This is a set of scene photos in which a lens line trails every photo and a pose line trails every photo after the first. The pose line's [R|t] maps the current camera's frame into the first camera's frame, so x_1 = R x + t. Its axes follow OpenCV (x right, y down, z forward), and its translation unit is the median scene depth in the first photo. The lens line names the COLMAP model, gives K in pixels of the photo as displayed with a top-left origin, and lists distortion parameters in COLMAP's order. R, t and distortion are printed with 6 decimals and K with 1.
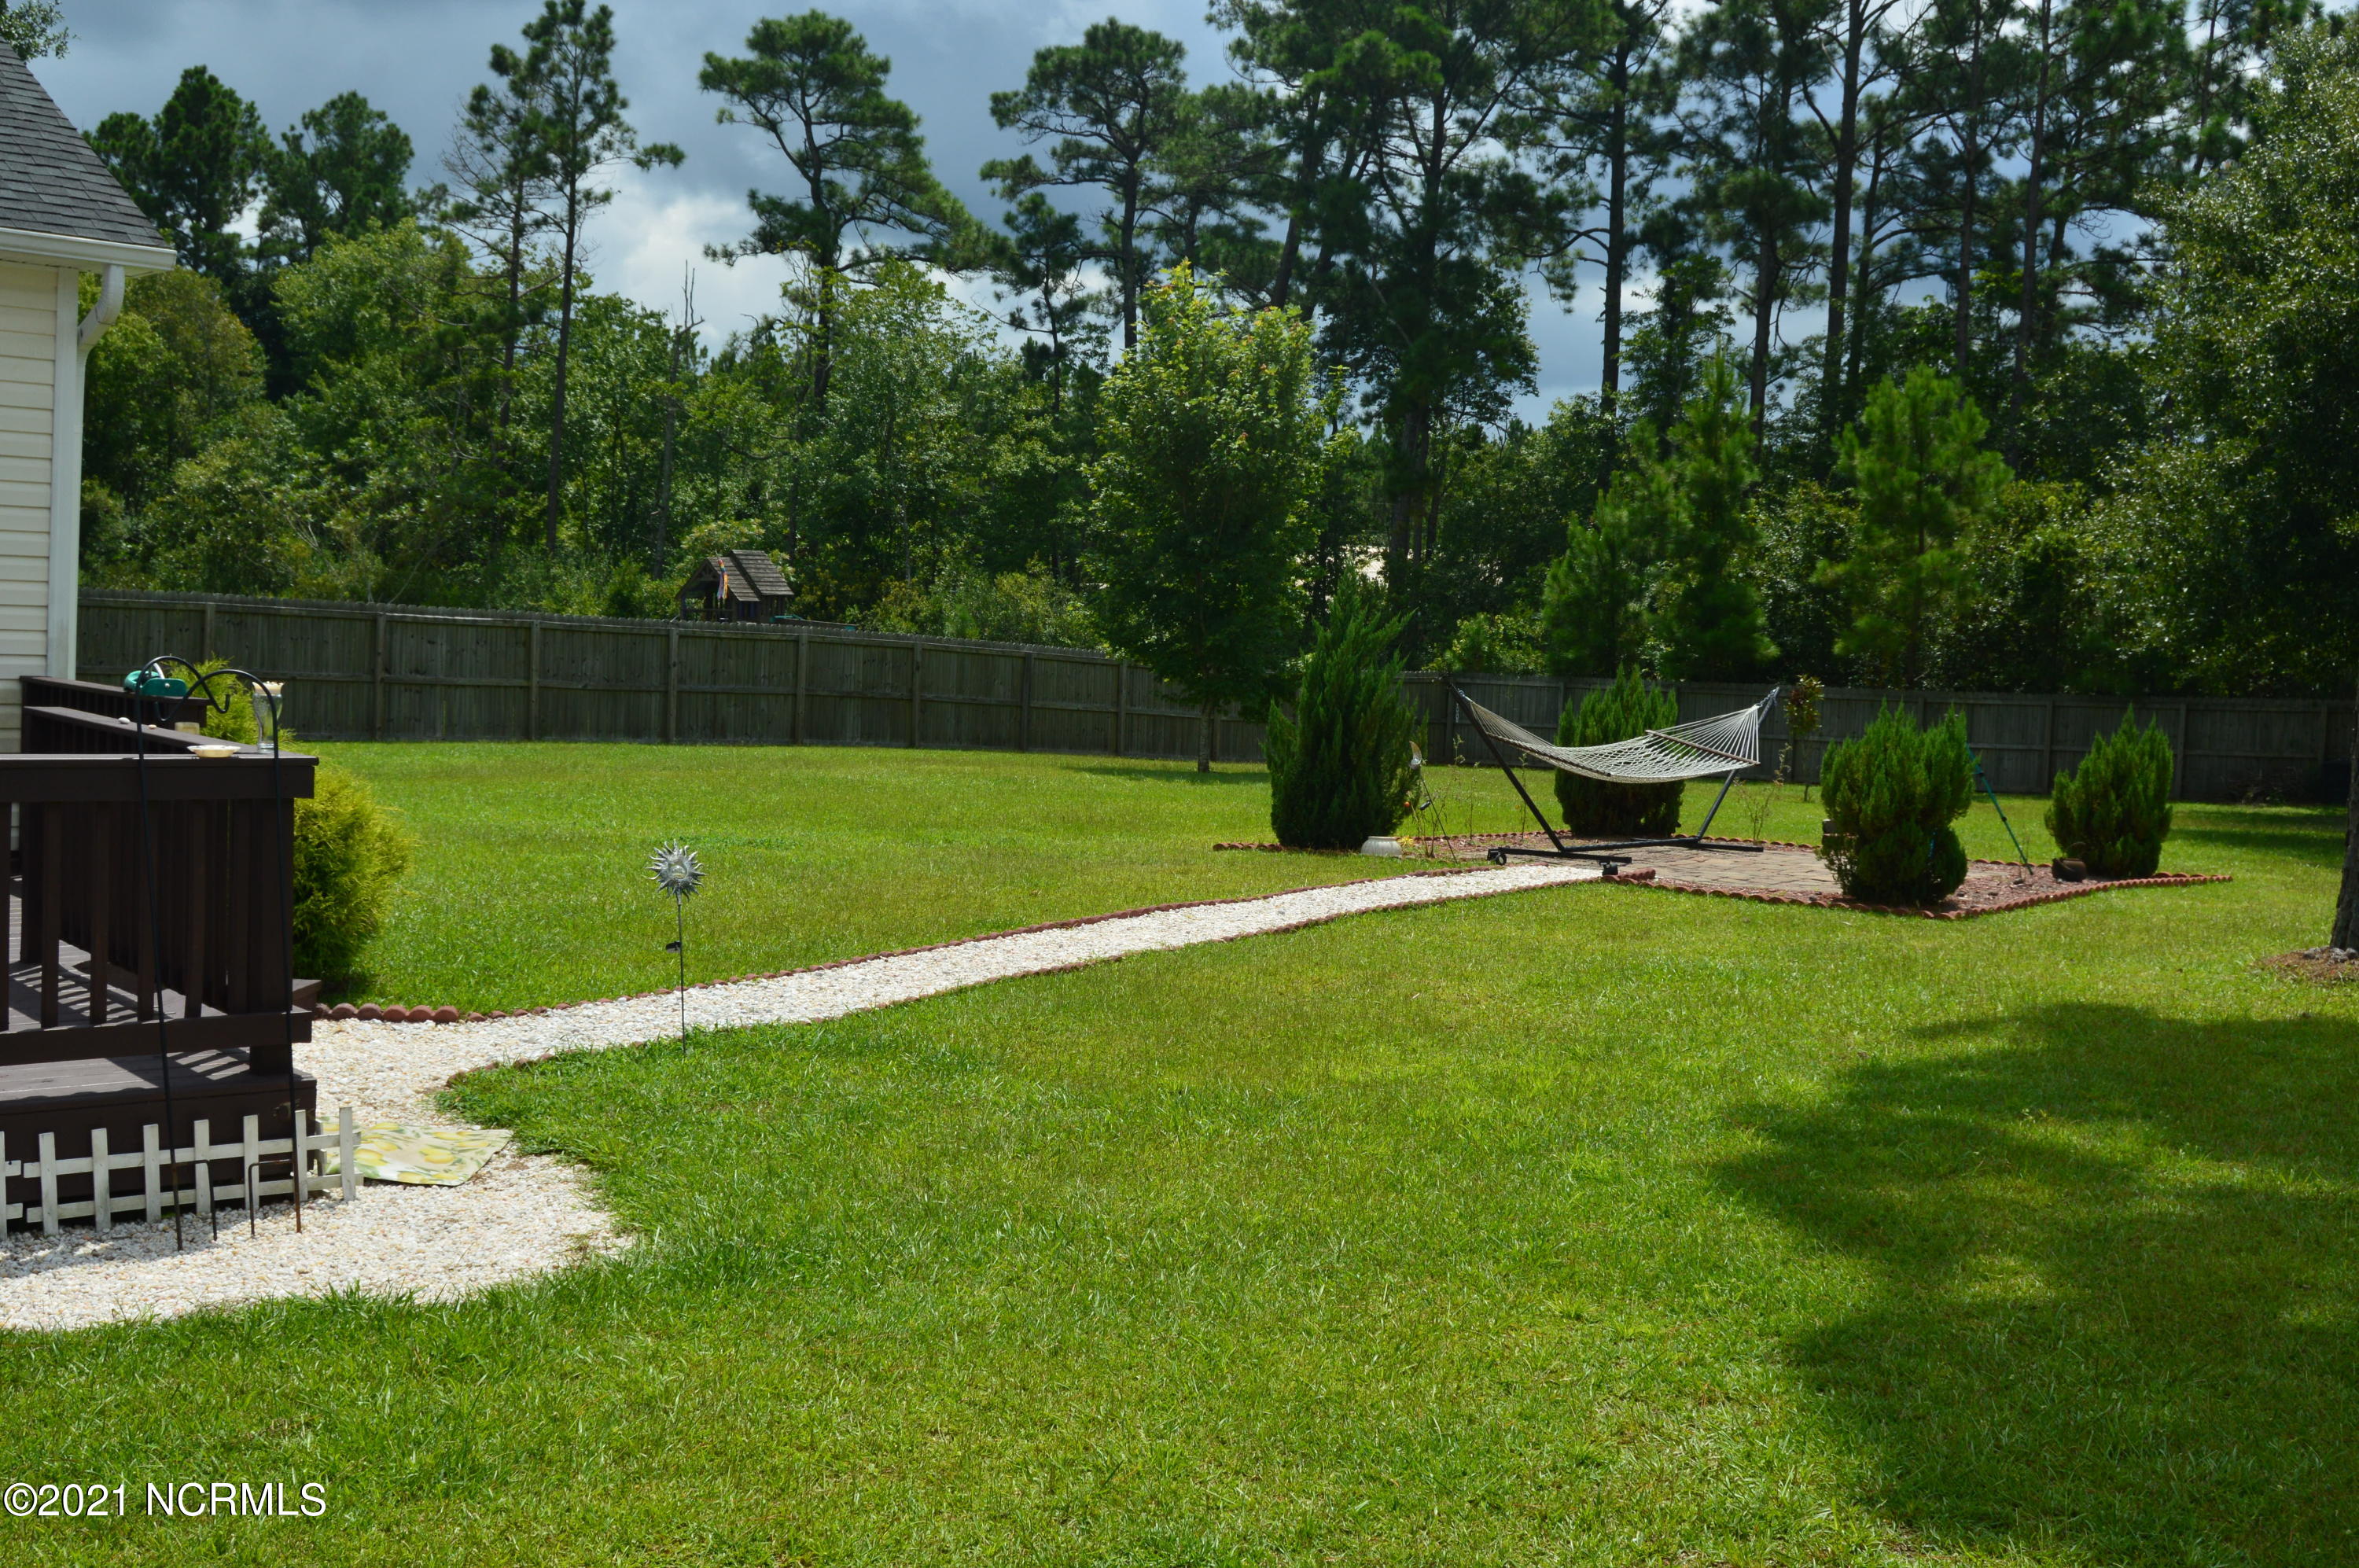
lens RADIAL K [[2418.4, 0, 1187.5], [0, 2418.4, 764.1], [0, 0, 1]] dist [-0.075227, 0.030964]
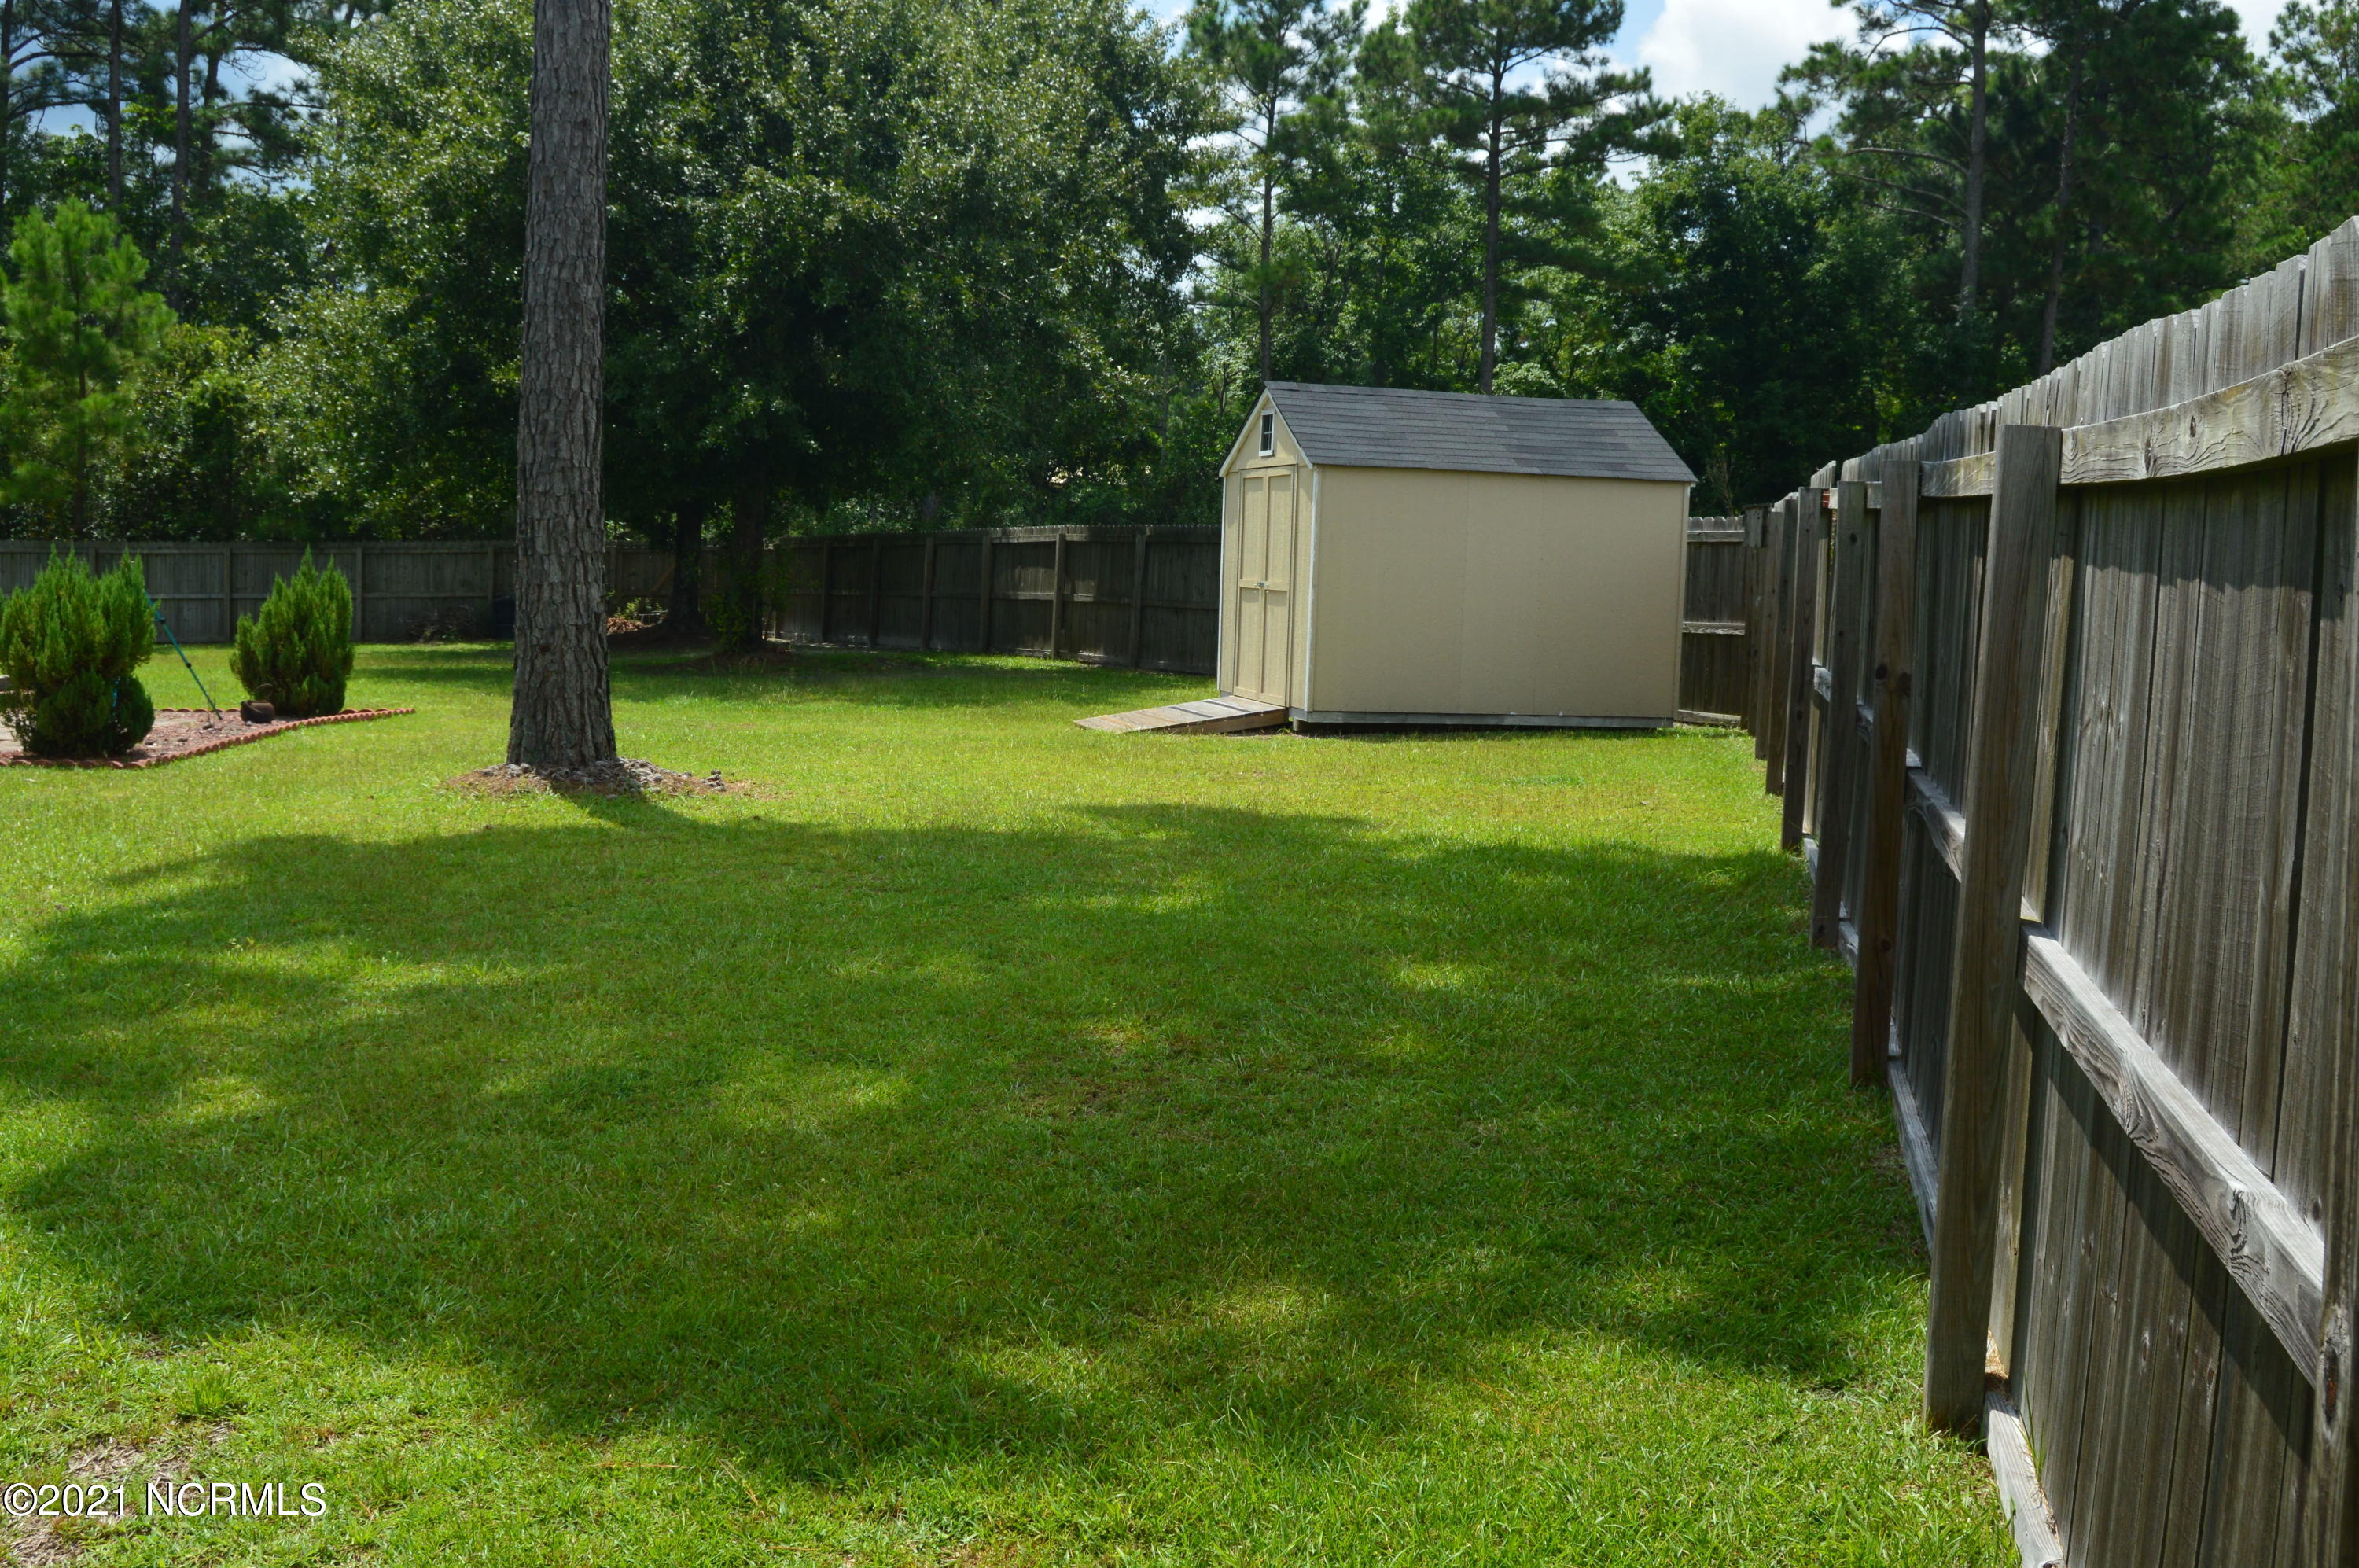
lens RADIAL K [[2418.4, 0, 1187.5], [0, 2418.4, 764.1], [0, 0, 1]] dist [-0.075227, 0.030964]
pose [[0.747426, -0.077840, 0.659769, -0.002167], [0.036276, 0.996412, 0.076462, 0.001251], [-0.663354, -0.033216, 0.747568, -0.005210]]
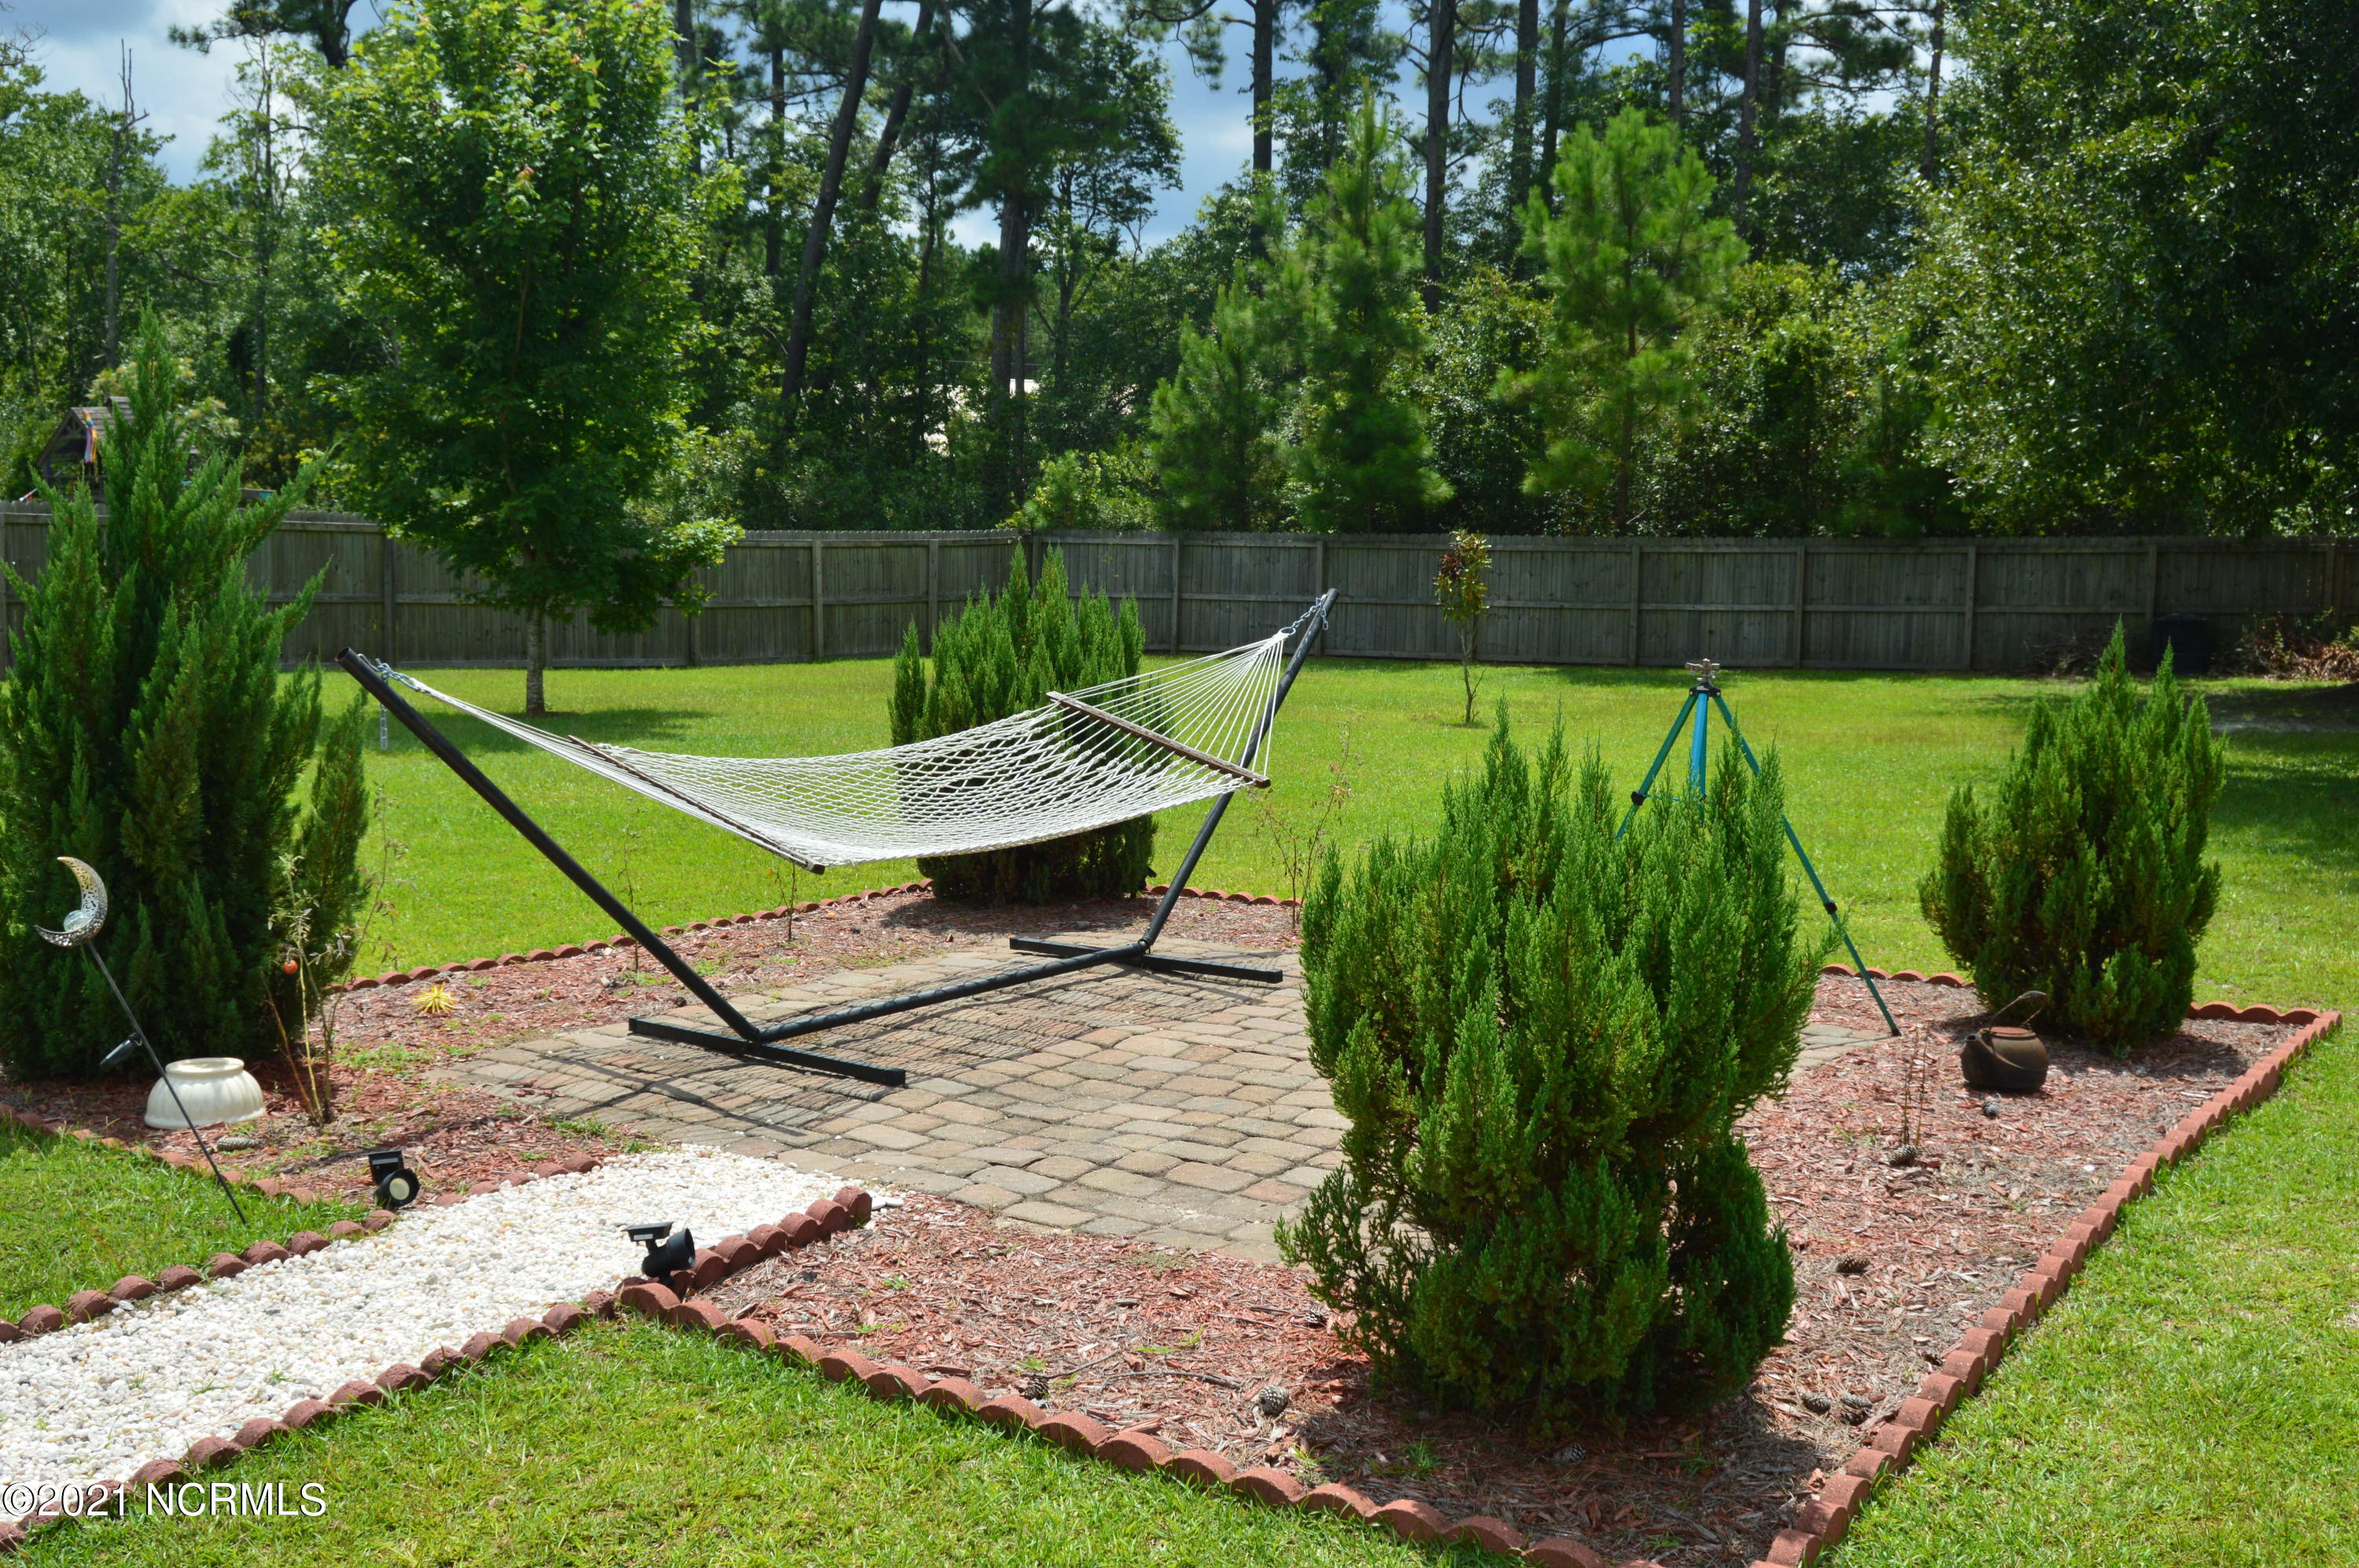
lens RADIAL K [[2418.4, 0, 1187.5], [0, 2418.4, 764.1], [0, 0, 1]] dist [-0.075227, 0.030964]
pose [[0.993234, -0.039966, 0.109039, 0.076860], [0.032848, 0.997258, 0.066312, -0.014204], [-0.111390, -0.062282, 0.991823, 0.249499]]
